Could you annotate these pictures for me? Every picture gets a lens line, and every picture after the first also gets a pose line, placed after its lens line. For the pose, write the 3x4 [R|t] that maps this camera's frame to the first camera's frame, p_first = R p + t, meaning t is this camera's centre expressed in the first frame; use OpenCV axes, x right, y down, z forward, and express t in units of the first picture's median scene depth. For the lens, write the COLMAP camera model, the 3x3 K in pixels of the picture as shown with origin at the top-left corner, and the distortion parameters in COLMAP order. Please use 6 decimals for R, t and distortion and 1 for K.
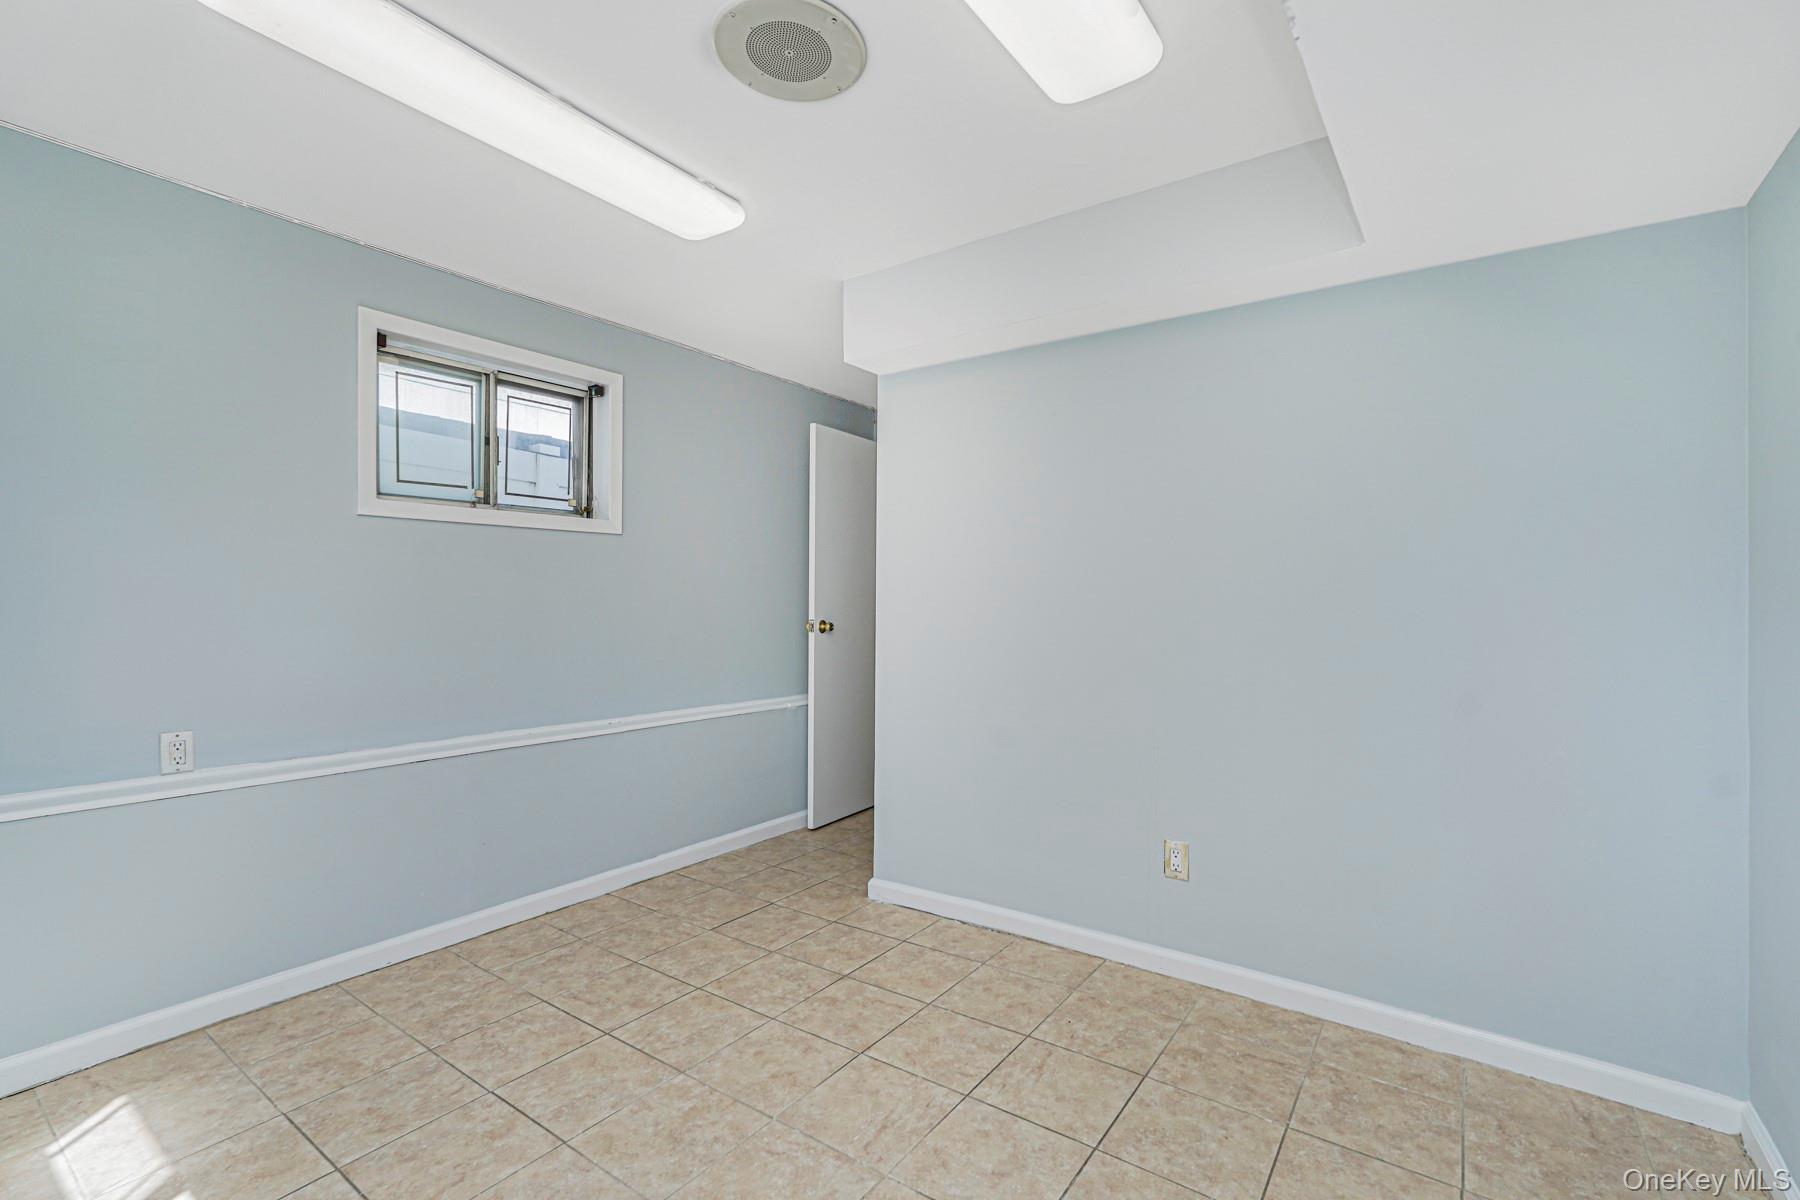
lens RADIAL K [[792.8, 0, 902.3], [0, 792.8, 601.5], [0, 0, 1]] dist [-0.016162, 0.008973]
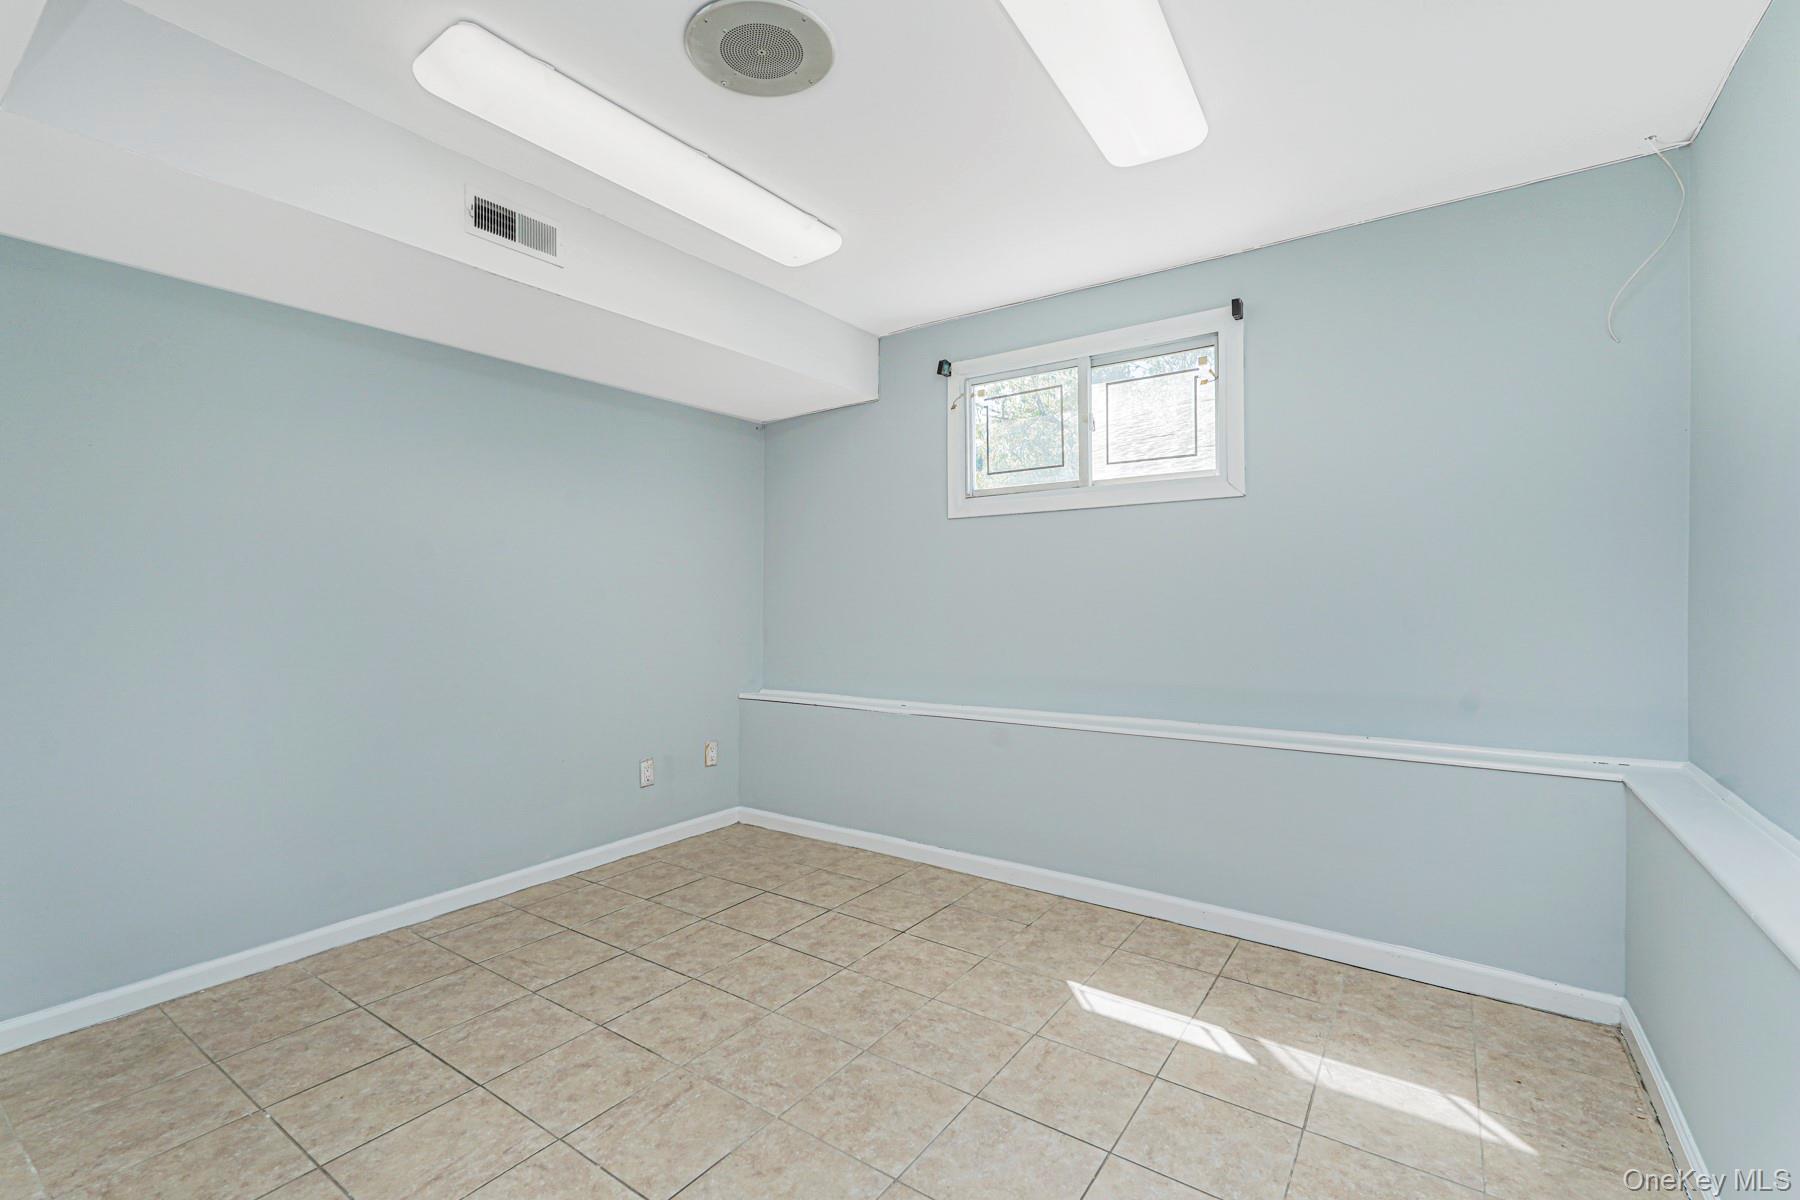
lens RADIAL K [[792.8, 0, 898.9], [0, 792.8, 599.1], [0, 0, 1]] dist [-0.016162, 0.008973]
pose [[-0.999876, 0.001958, -0.015646, -0.302854], [0.001962, 0.999998, -0.000258, 0.022172], [0.015645, -0.000289, -0.999878, 1.997271]]
